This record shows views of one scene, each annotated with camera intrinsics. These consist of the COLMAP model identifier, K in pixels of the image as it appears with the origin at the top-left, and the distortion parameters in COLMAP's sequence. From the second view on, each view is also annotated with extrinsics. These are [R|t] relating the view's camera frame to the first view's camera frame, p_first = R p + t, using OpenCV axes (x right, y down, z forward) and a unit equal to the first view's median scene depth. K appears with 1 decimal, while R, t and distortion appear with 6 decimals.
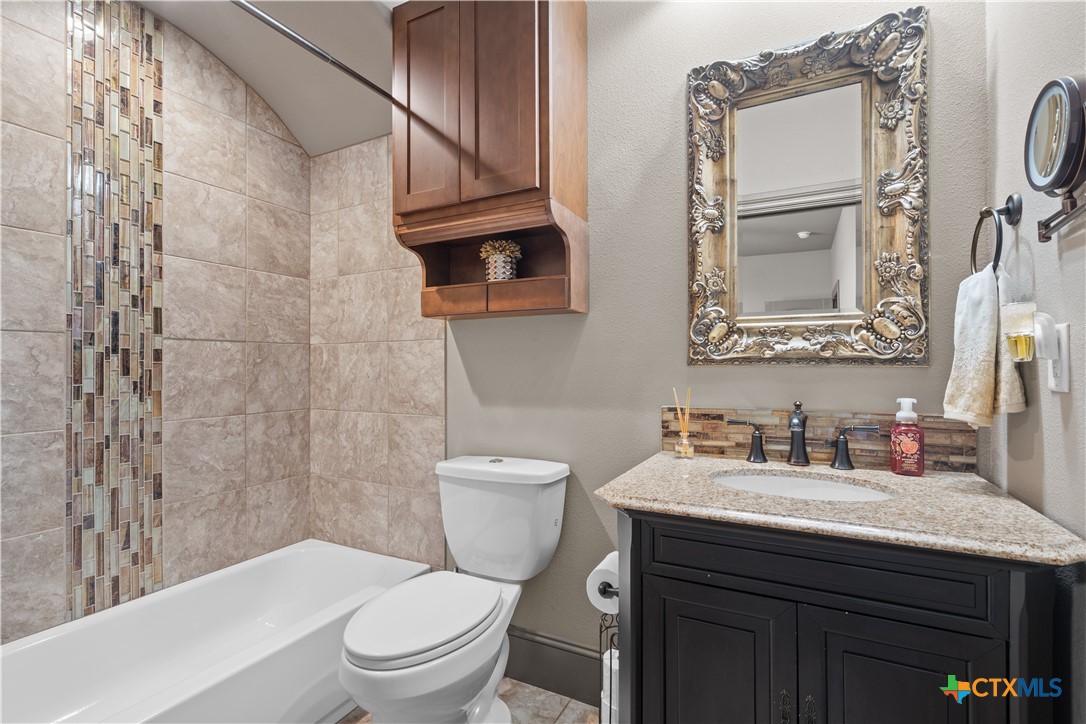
lens RADIAL K [[493.9, 0, 542.4], [0, 493.9, 358.9], [0, 0, 1]] dist [-0.003711, 0.002479]
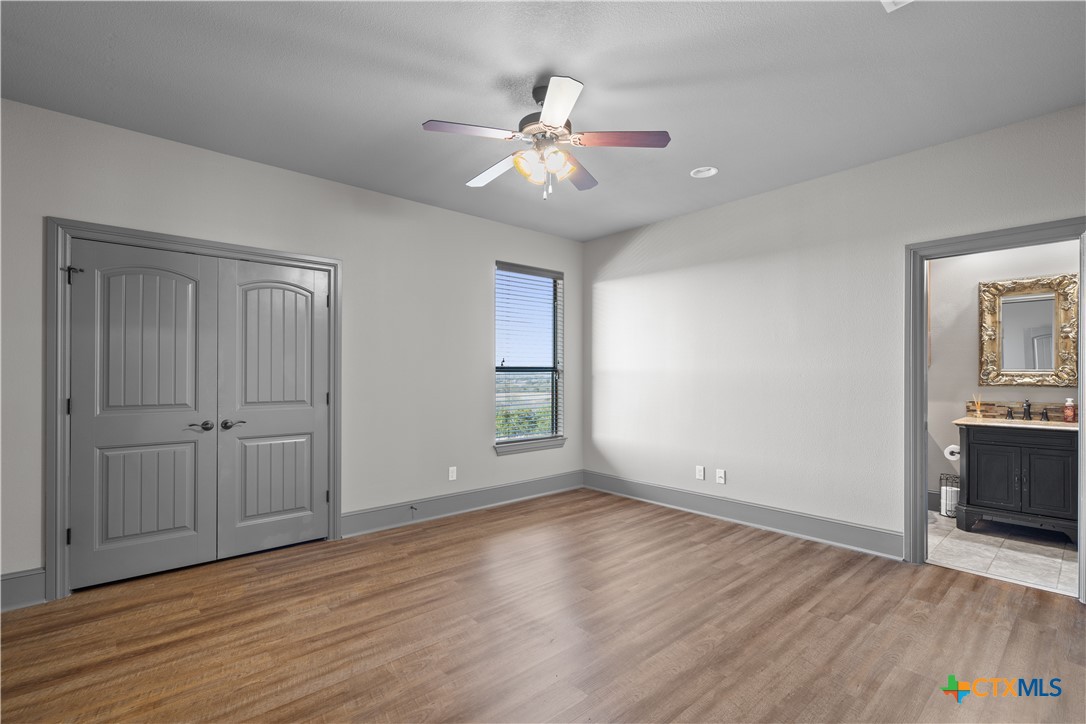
lens RADIAL K [[493.9, 0, 546.3], [0, 493.9, 370.1], [0, 0, 1]] dist [-0.003711, 0.002479]
pose [[0.944781, 0.007830, -0.327609, -1.198224], [-0.009341, 0.999952, -0.003037, -0.052028], [0.327569, 0.005930, 0.944809, -2.650491]]
